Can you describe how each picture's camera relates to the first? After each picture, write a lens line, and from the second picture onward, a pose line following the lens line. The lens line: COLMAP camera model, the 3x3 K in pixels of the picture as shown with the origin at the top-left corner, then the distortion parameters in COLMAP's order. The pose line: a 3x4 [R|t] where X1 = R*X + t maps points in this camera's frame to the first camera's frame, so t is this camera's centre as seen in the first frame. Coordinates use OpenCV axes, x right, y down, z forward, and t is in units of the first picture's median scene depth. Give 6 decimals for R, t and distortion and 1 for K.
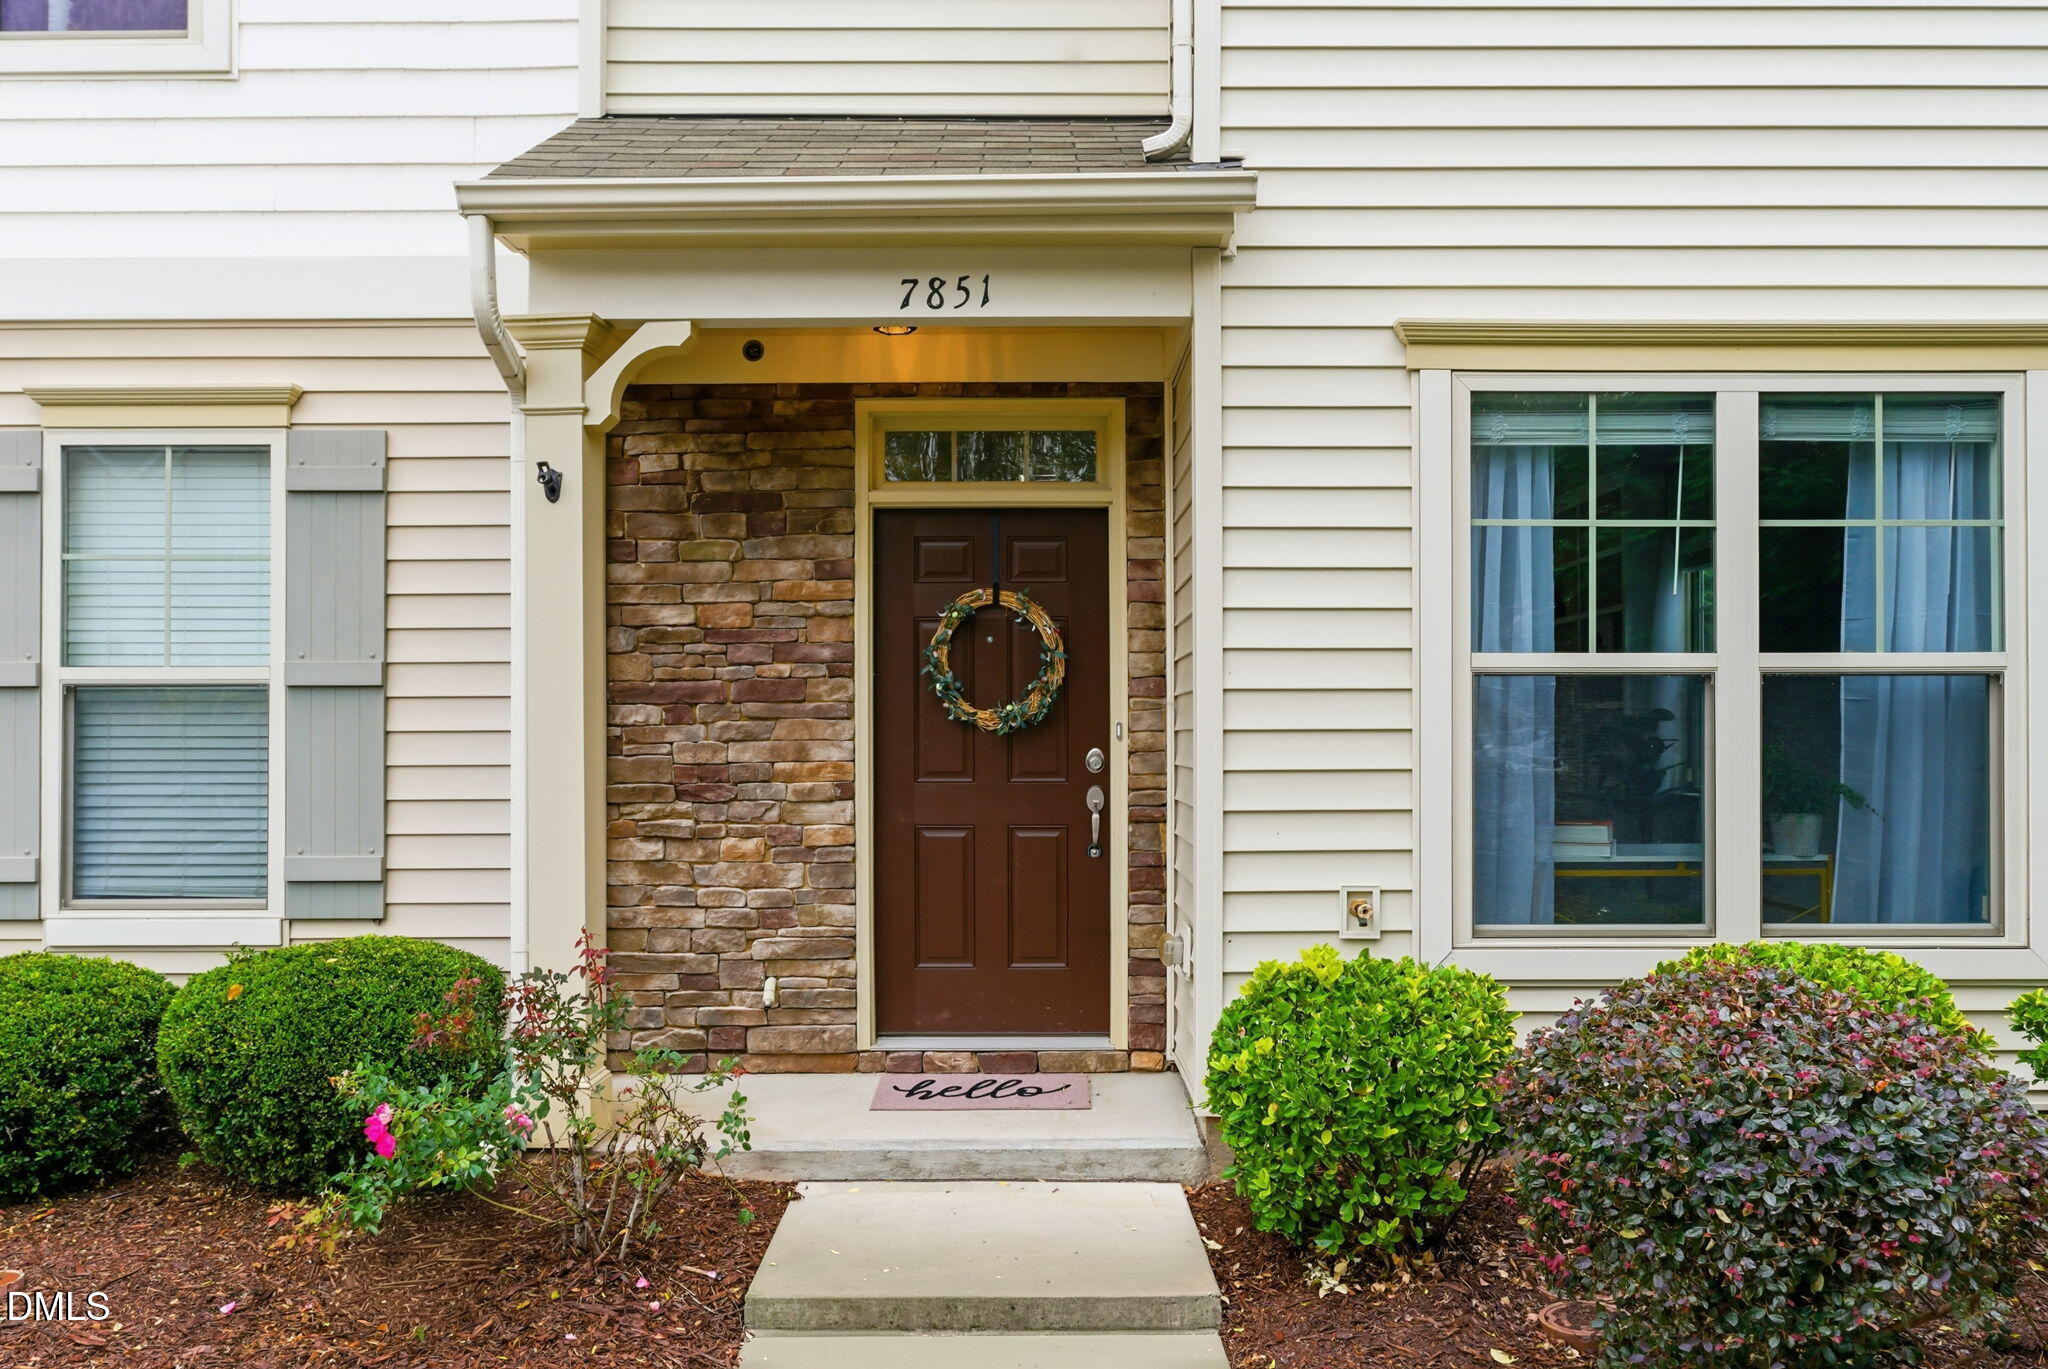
lens RADIAL K [[1495.0, 0, 1025.5], [0, 1495.0, 723.4], [0, 0, 1]] dist [-0.006204, 0.005582]
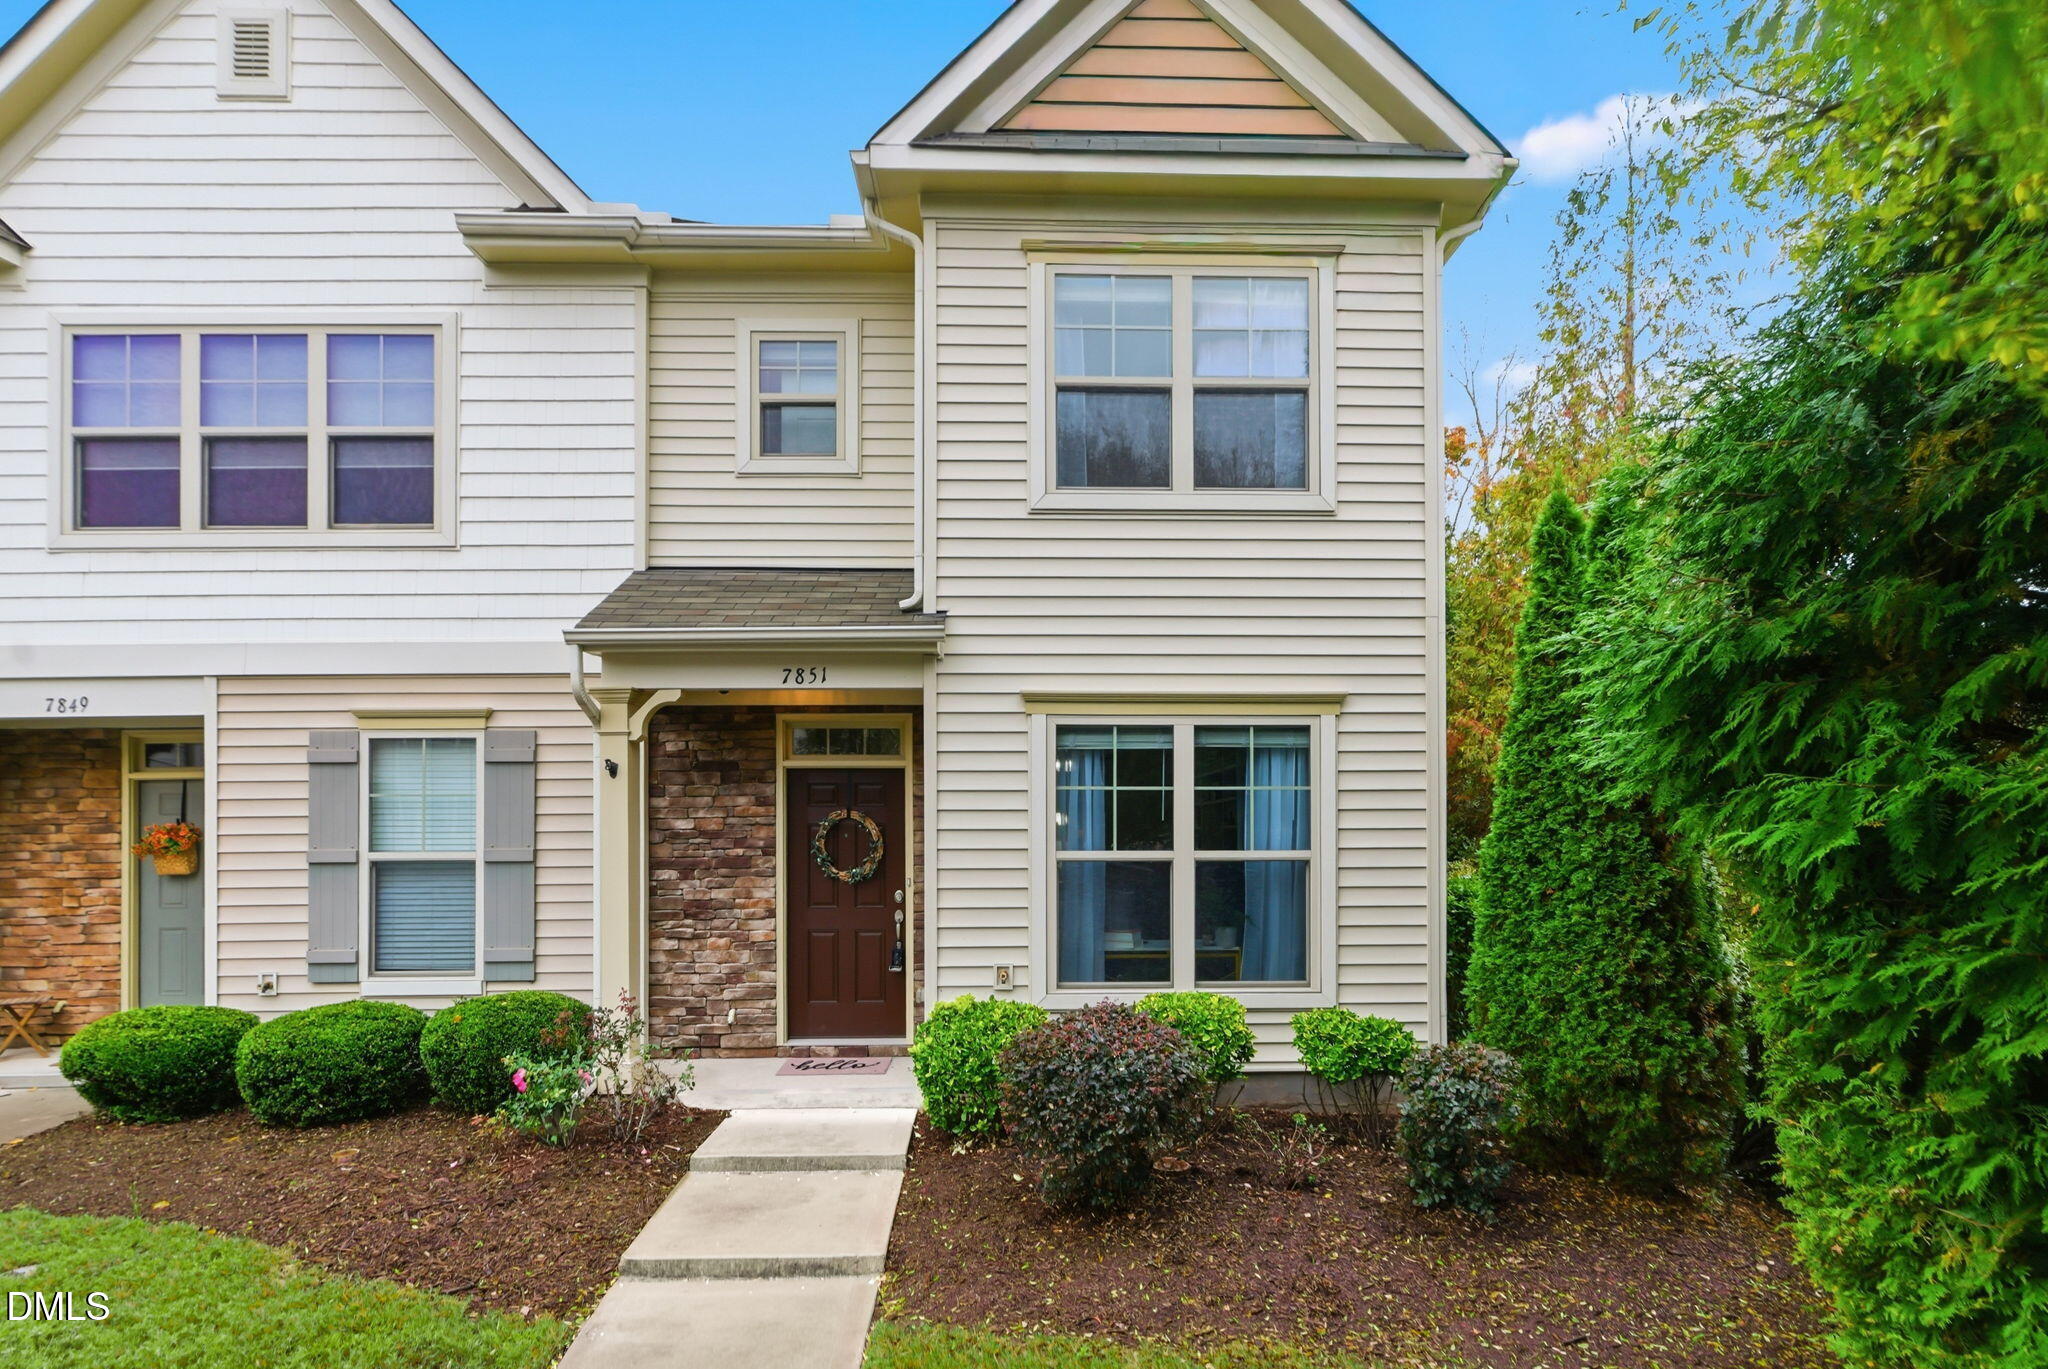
lens RADIAL K [[1028.5, 0, 1021.2], [0, 1028.5, 818.4], [0, 0, 1]] dist [-0.005099, -0.000823]
pose [[0.999938, -0.004854, 0.010011, 0.202798], [0.004924, 0.999964, -0.006953, -0.071499], [-0.009977, 0.007002, 0.999926, -0.367270]]
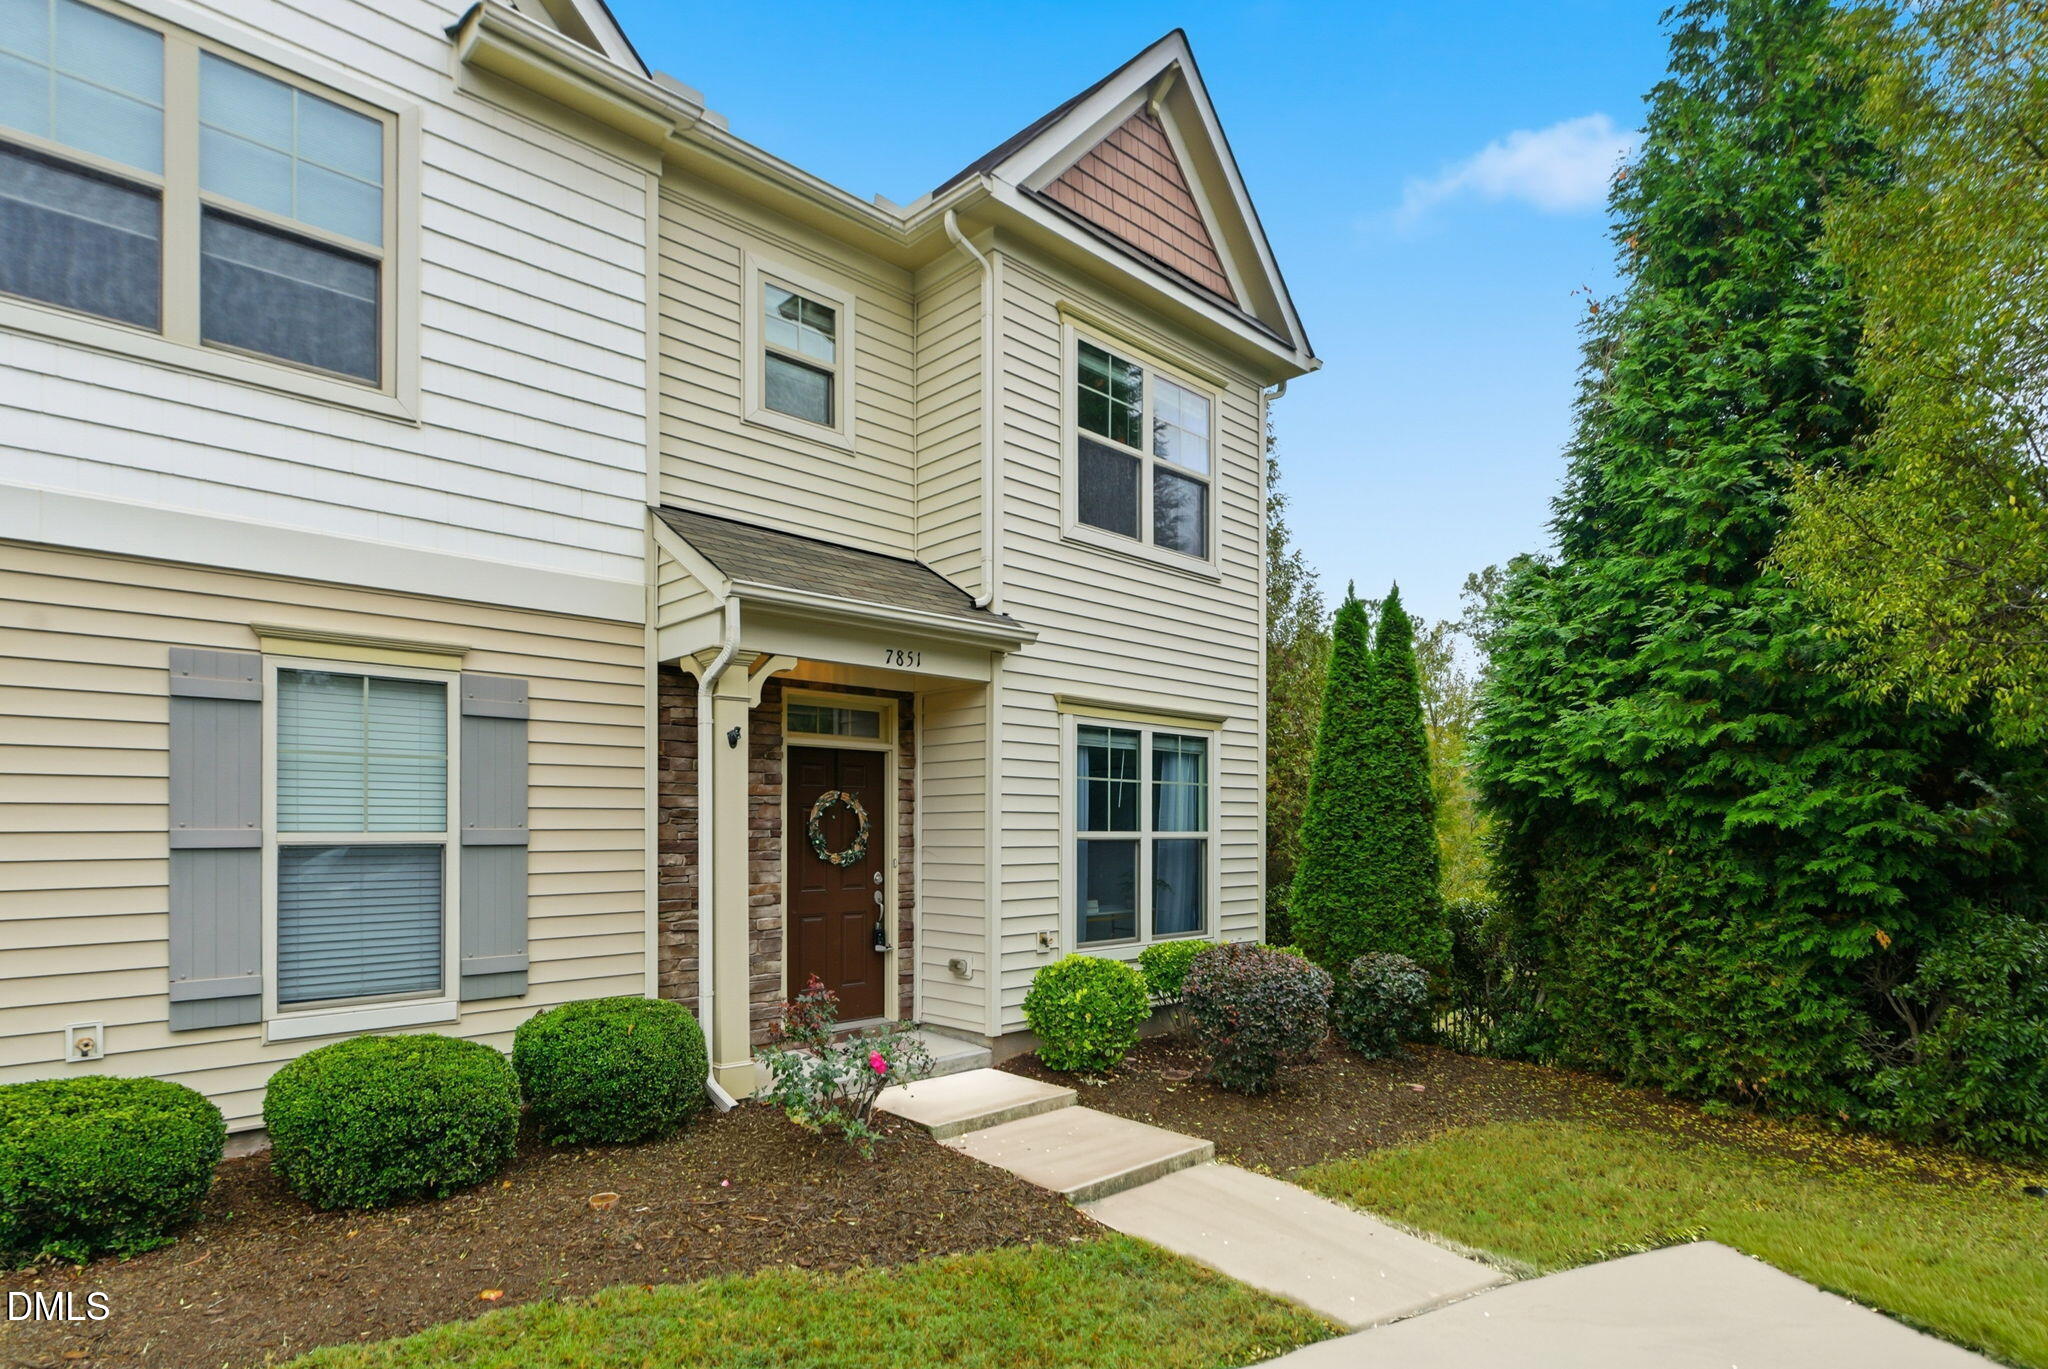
lens RADIAL K [[1162.7, 0, 1011.2], [0, 1162.7, 826.4], [0, 0, 1]] dist [-0.002485, -0.001633]
pose [[0.701293, 0.001859, 0.712870, -0.977808], [-0.004422, 0.999989, 0.001742, -0.050106], [-0.712859, -0.004374, 0.701294, -0.219698]]
